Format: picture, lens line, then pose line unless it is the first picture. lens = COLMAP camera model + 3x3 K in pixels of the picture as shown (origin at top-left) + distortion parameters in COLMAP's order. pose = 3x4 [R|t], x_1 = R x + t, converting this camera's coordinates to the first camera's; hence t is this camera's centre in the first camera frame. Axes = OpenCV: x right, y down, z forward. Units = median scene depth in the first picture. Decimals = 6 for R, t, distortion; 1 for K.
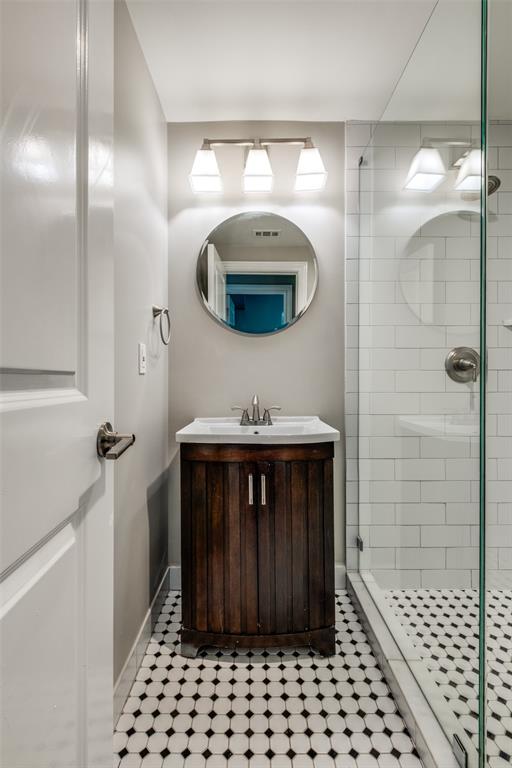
lens RADIAL K [[345.7, 0, 253.5], [0, 345.7, 384.6], [0, 0, 1]] dist [-0.001695, -0.003830]
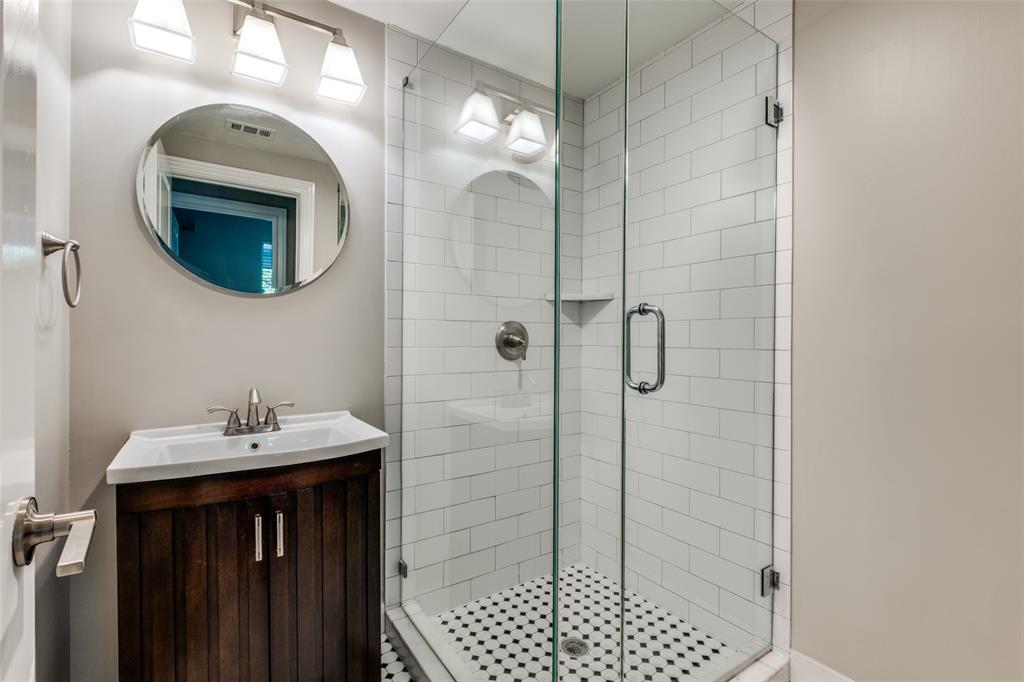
lens RADIAL K [[461.0, 0, 505.7], [0, 461.0, 339.5], [0, 0, 1]] dist [-0.001695, -0.003830]
pose [[0.827623, -0.000740, 0.561284, -0.087884], [0.002303, 0.999995, -0.002077, -0.057663], [-0.561280, 0.003012, 0.827621, 0.006391]]
